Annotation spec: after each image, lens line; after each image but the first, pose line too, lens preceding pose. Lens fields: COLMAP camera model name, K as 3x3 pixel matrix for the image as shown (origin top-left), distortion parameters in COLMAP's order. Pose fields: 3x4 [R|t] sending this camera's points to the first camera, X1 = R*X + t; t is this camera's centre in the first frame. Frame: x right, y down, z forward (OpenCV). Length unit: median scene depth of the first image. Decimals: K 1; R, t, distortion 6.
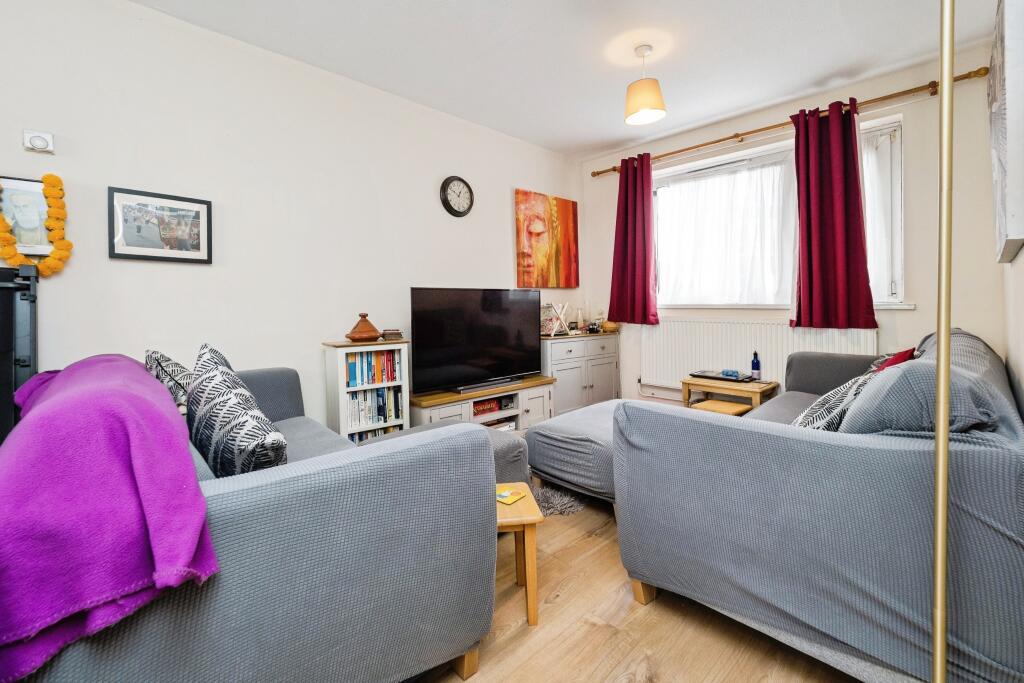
lens RADIAL K [[437.0, 0, 513.8], [0, 437.0, 319.1], [0, 0, 1]] dist [-0.000931, 0.000325]
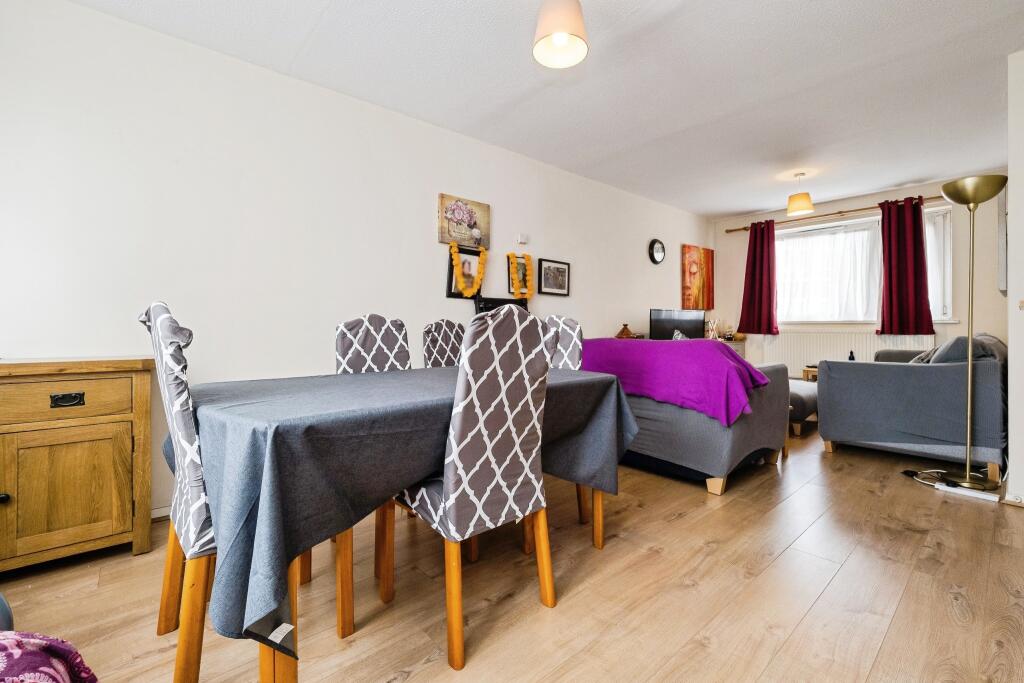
lens RADIAL K [[437.0, 0, 518.3], [0, 437.0, 339.5], [0, 0, 1]] dist [-0.000931, 0.000325]
pose [[0.998934, 0.004434, -0.045943, -0.582574], [-0.004726, 0.999969, -0.006247, 0.051729], [0.045914, 0.006458, 0.998925, -0.630115]]
